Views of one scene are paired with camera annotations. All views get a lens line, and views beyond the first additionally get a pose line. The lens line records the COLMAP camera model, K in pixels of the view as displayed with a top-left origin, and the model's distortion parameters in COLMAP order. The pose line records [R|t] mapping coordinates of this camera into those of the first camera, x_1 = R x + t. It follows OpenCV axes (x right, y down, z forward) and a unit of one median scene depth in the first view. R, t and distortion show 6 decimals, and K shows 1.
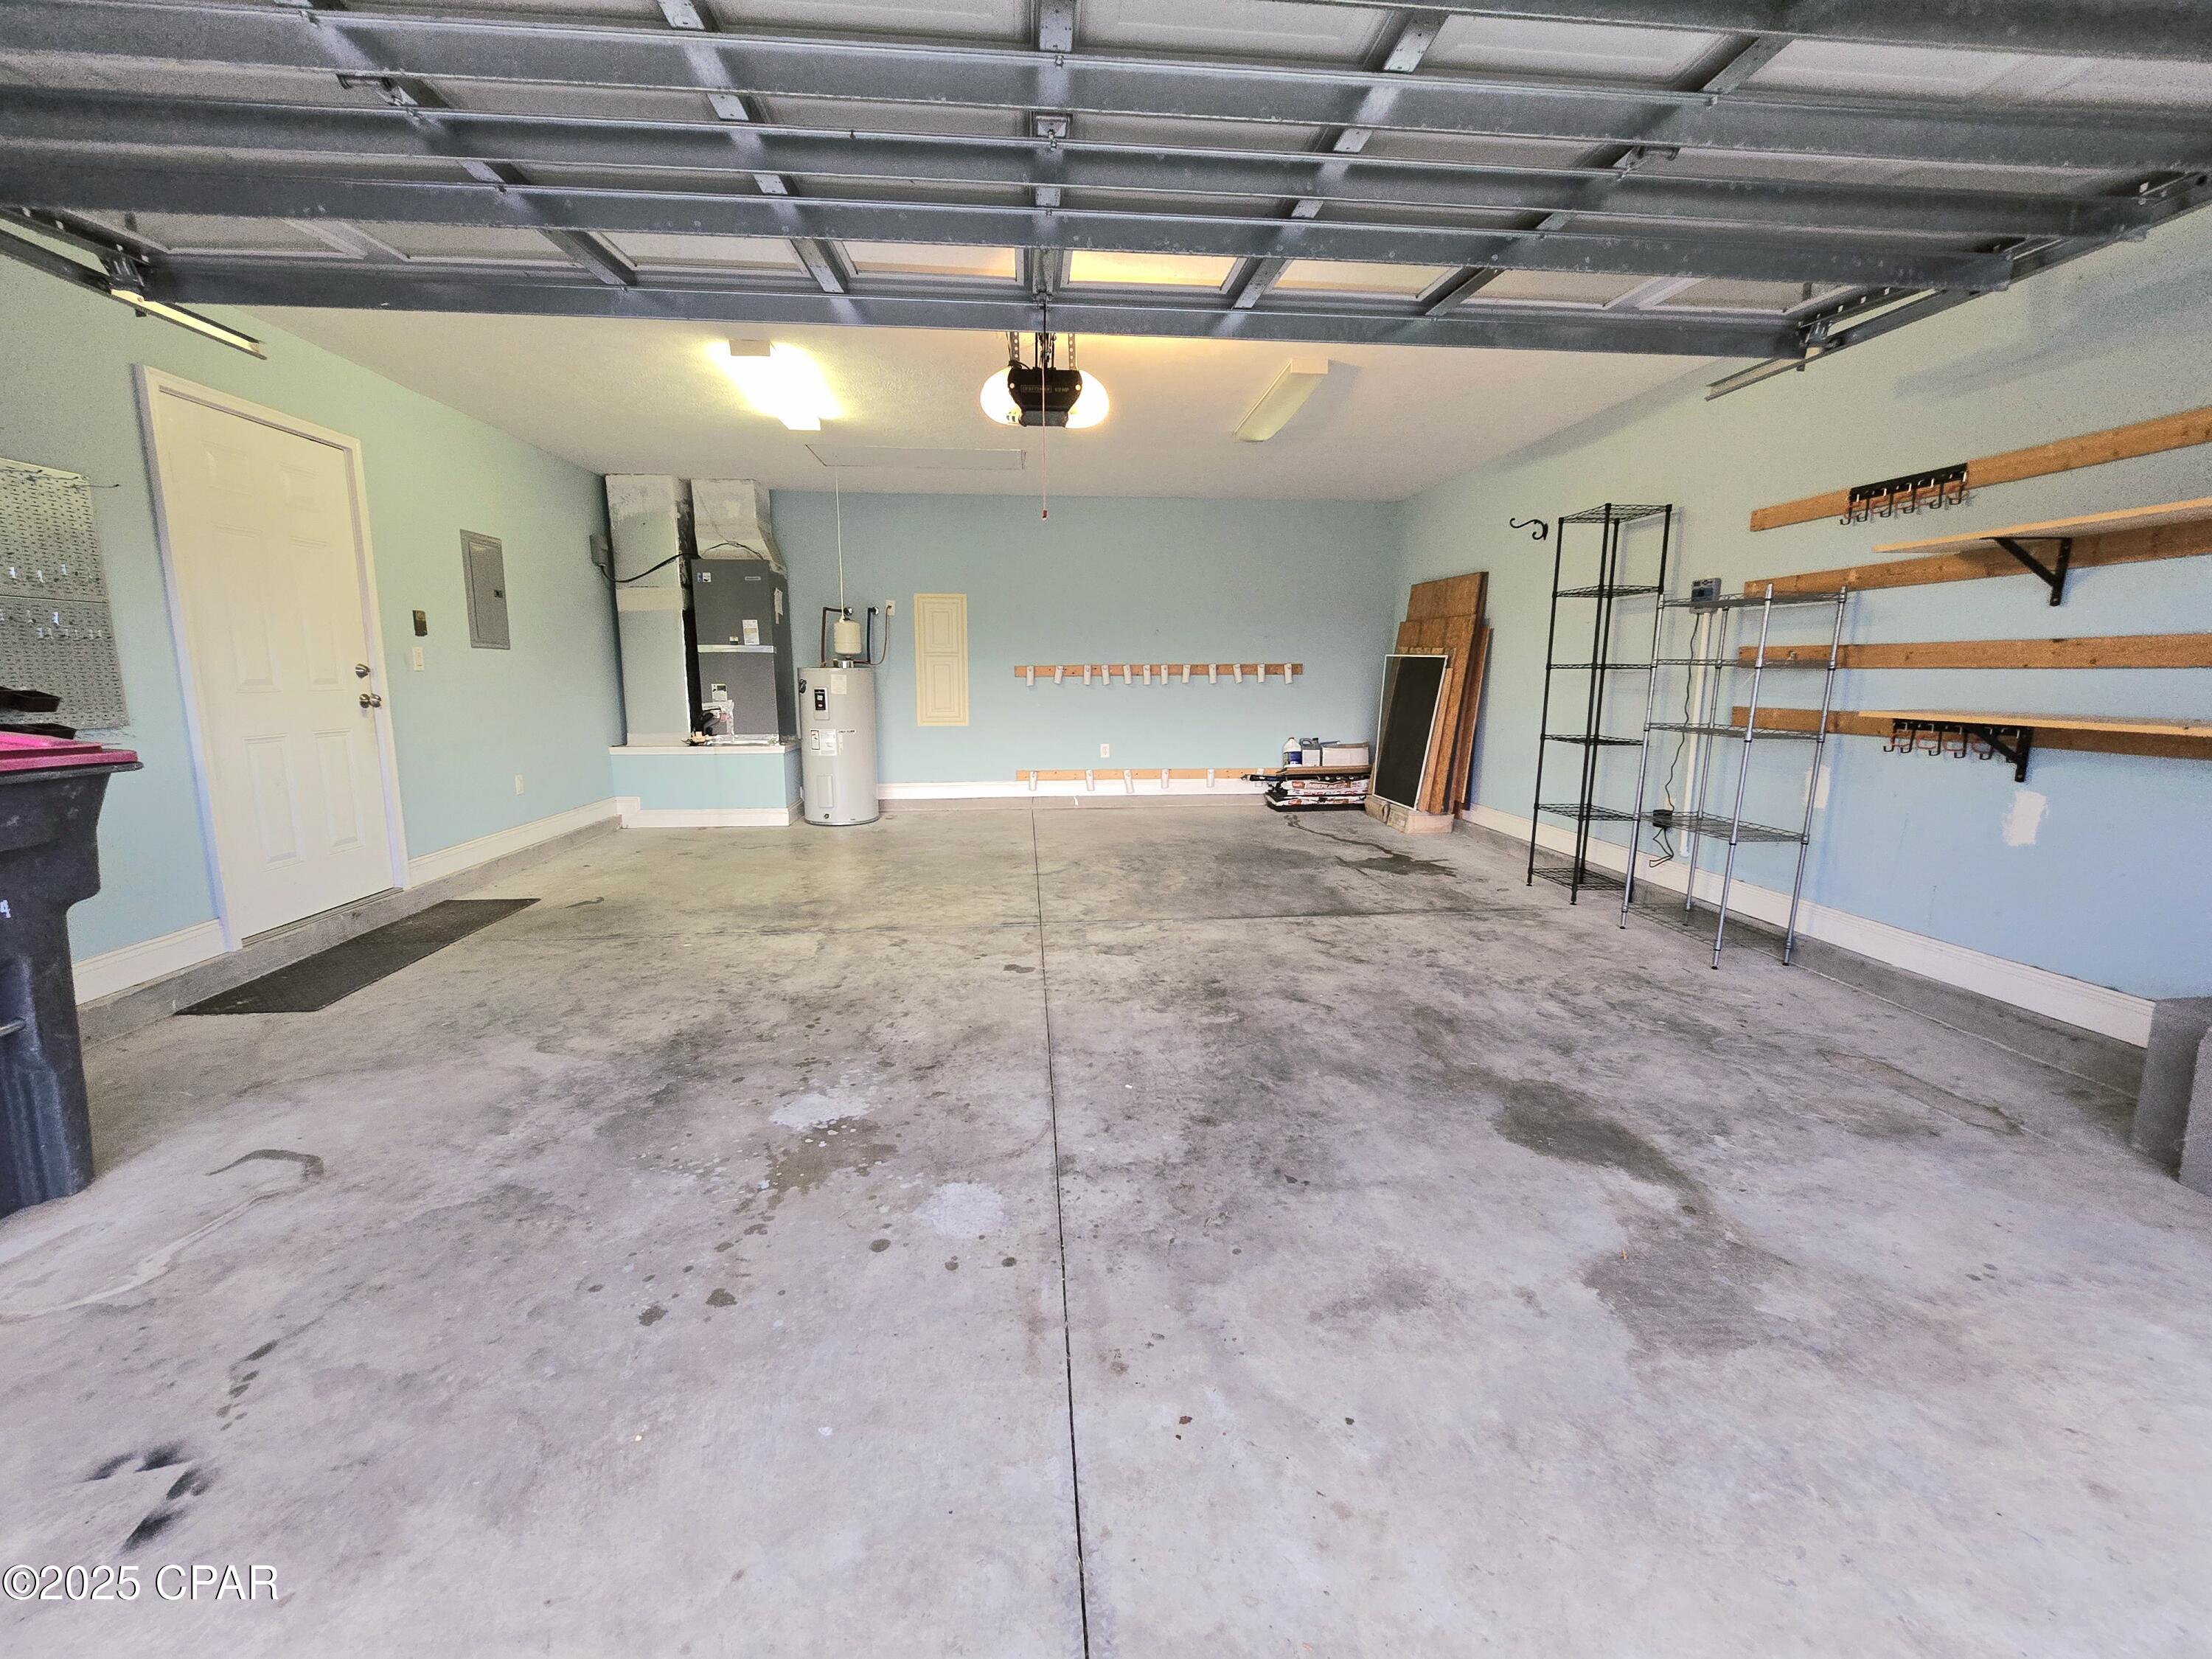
lens RADIAL K [[899.7, 0, 1103.9], [0, 899.7, 817.1], [0, 0, 1]] dist [-0.000539, -0.000030]
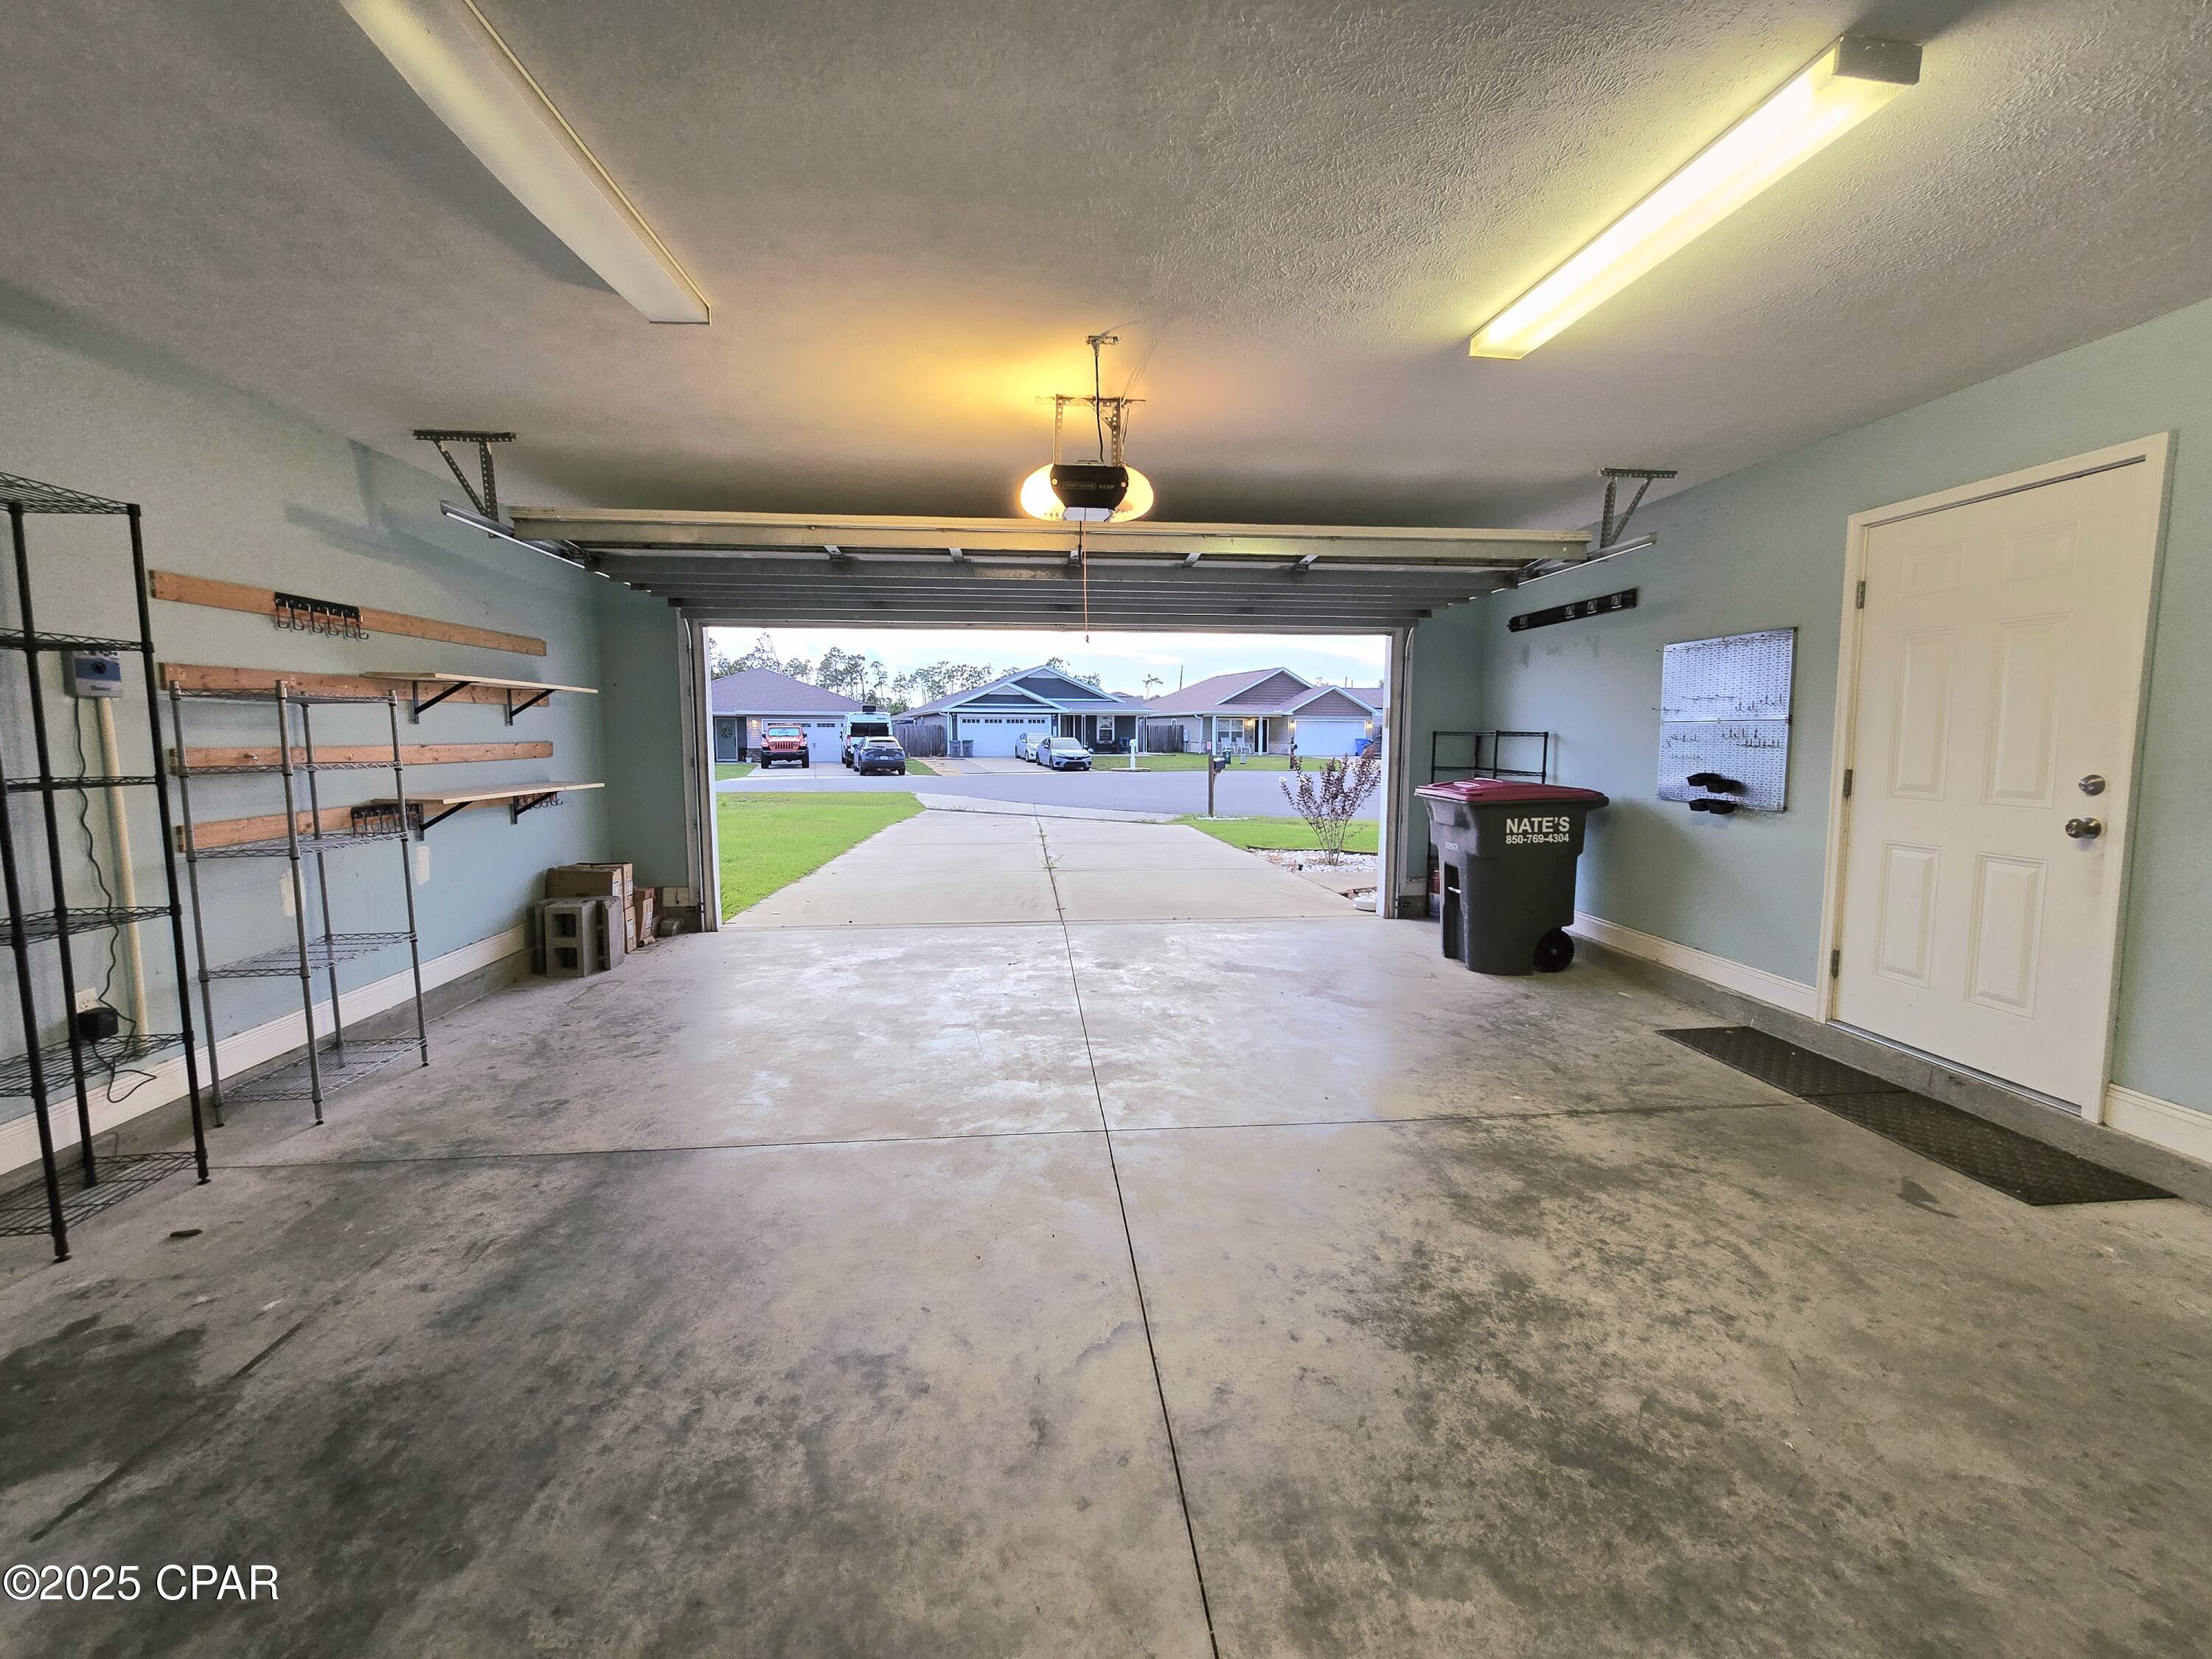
lens RADIAL K [[899.7, 0, 1103.9], [0, 899.7, 817.1], [0, 0, 1]] dist [-0.000539, -0.000030]
pose [[-0.999980, -0.002042, 0.006015, -0.089700], [-0.000479, 0.968432, 0.249279, -0.373278], [-0.006335, 0.249271, -0.968413, 2.021629]]
